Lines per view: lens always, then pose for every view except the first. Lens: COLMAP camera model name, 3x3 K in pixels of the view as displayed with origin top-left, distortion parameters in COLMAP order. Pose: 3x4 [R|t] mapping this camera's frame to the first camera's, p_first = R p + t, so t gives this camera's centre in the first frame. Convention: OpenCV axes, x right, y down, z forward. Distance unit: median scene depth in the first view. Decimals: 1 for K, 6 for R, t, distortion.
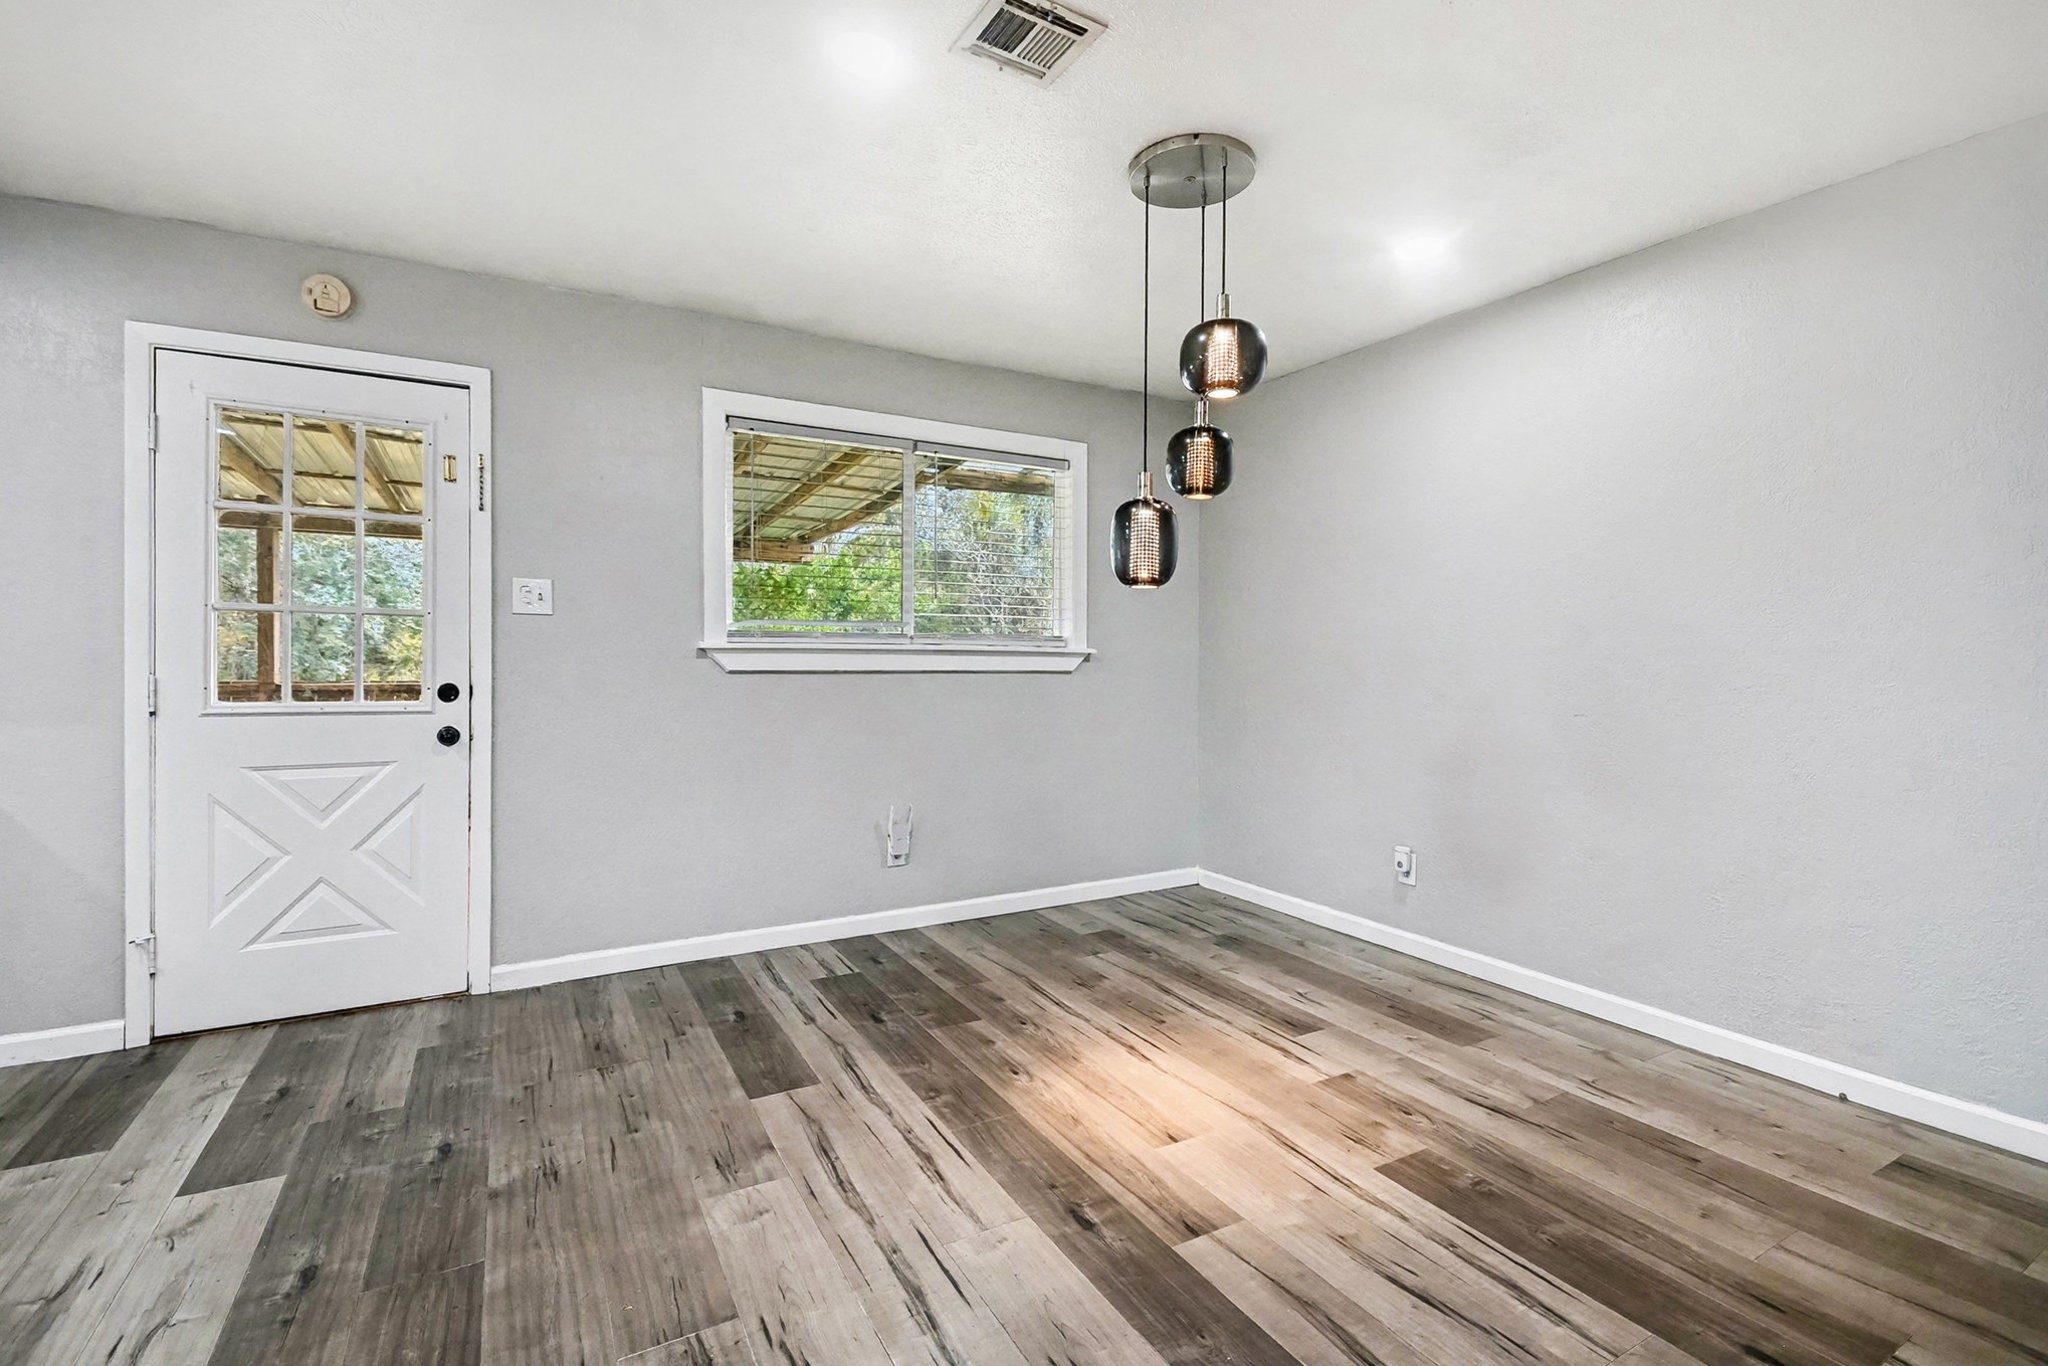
lens RADIAL K [[940.2, 0, 1015.7], [0, 940.2, 672.2], [0, 0, 1]] dist [0.022620, -0.002747]
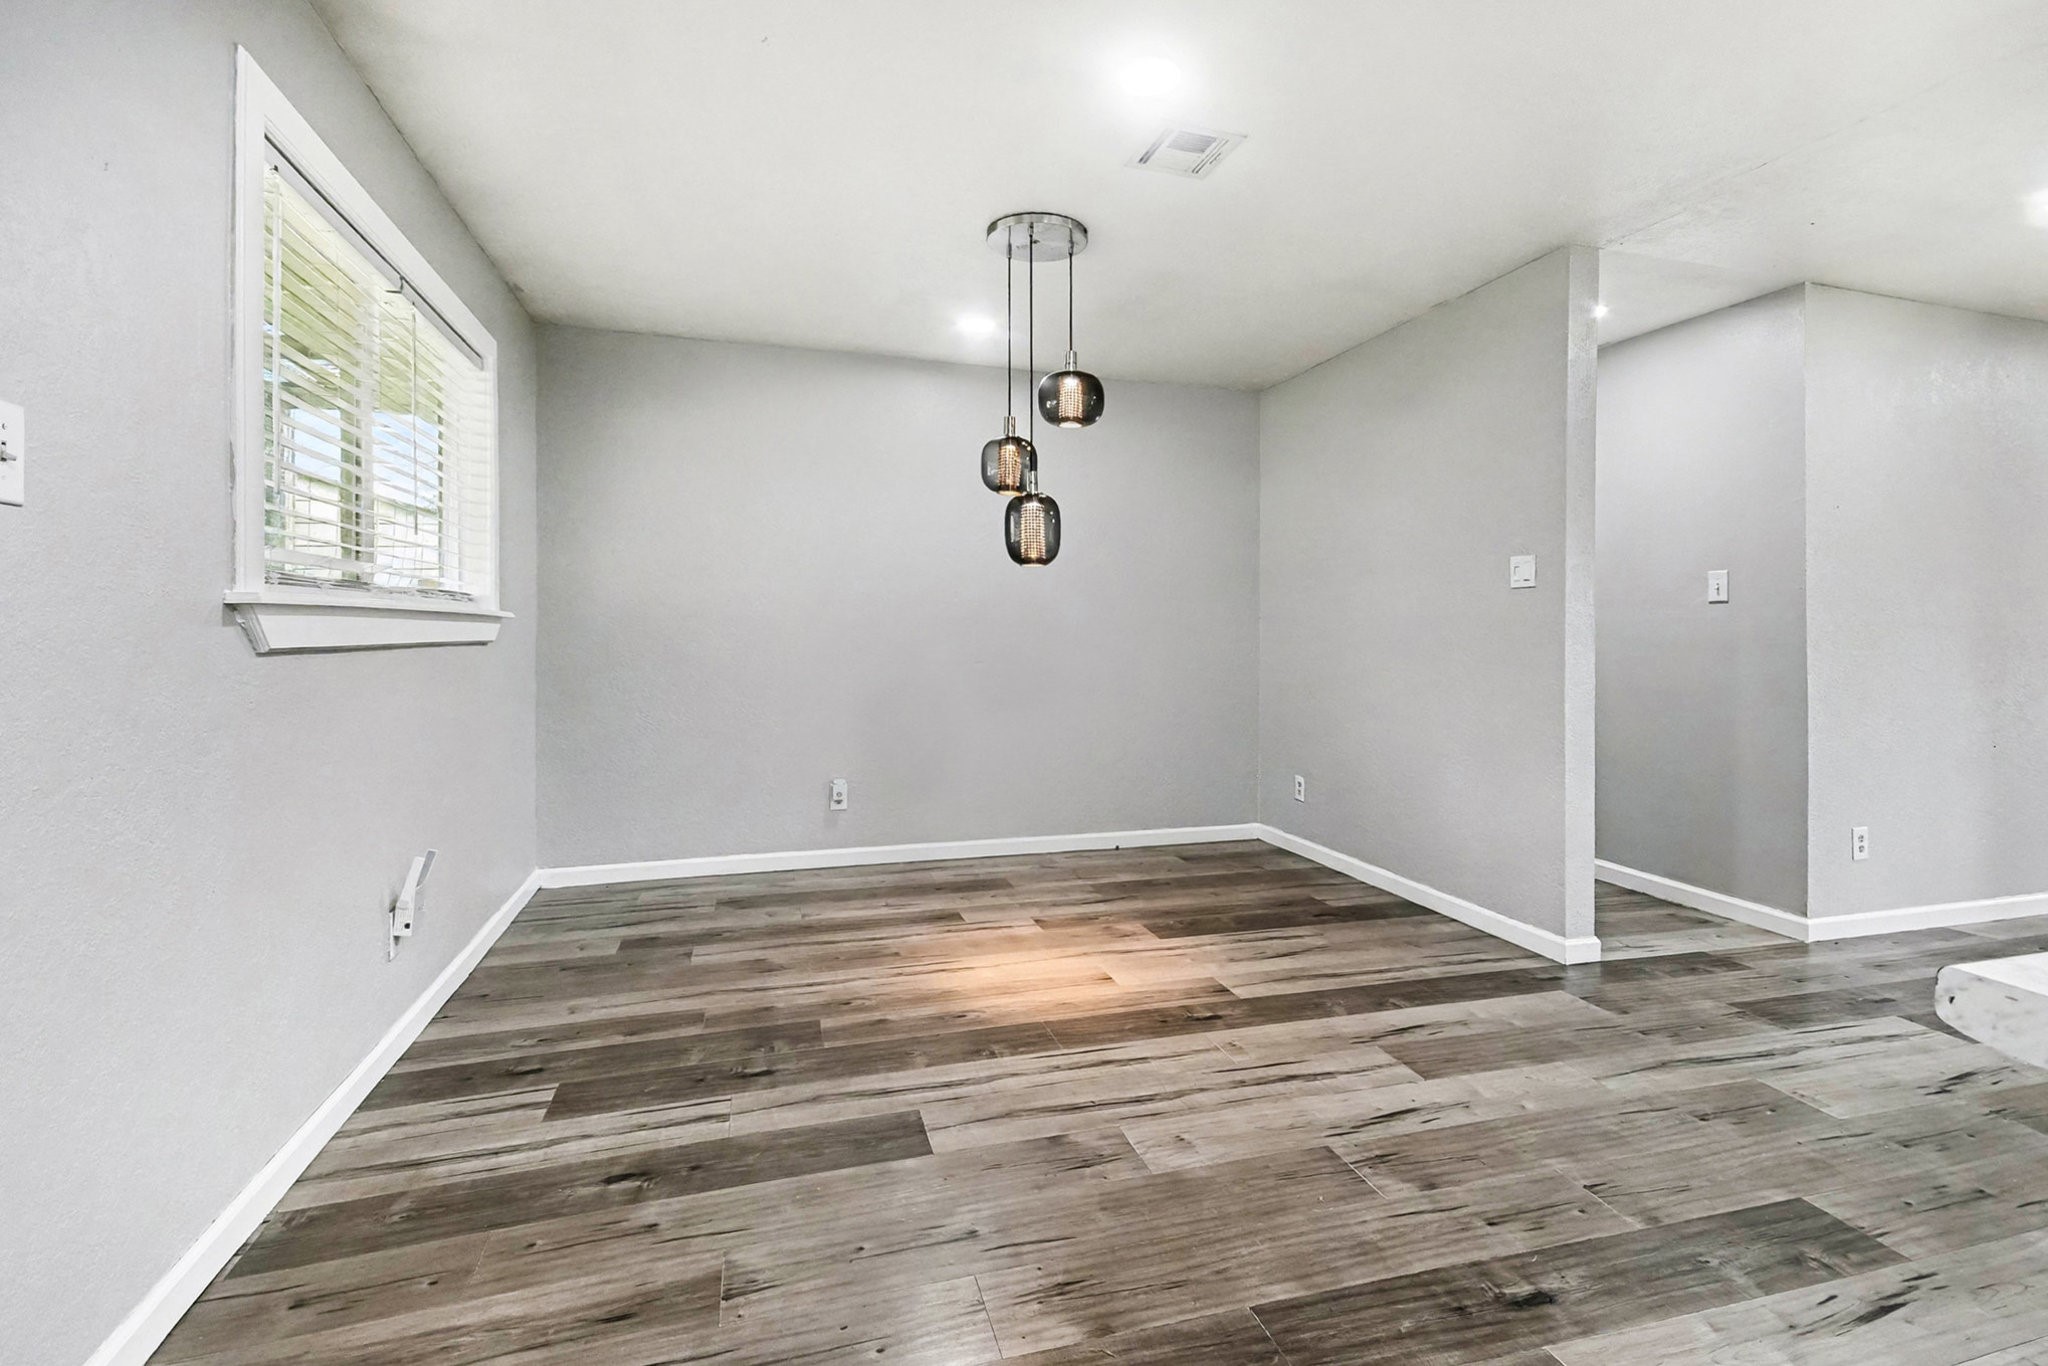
lens RADIAL K [[940.2, 0, 1004.0], [0, 940.2, 670.0], [0, 0, 1]] dist [0.022620, -0.002747]
pose [[0.245372, -0.045284, 0.968371, -0.946680], [0.016467, 0.998959, 0.042542, -0.007201], [-0.969289, 0.005507, 0.245862, 0.659513]]
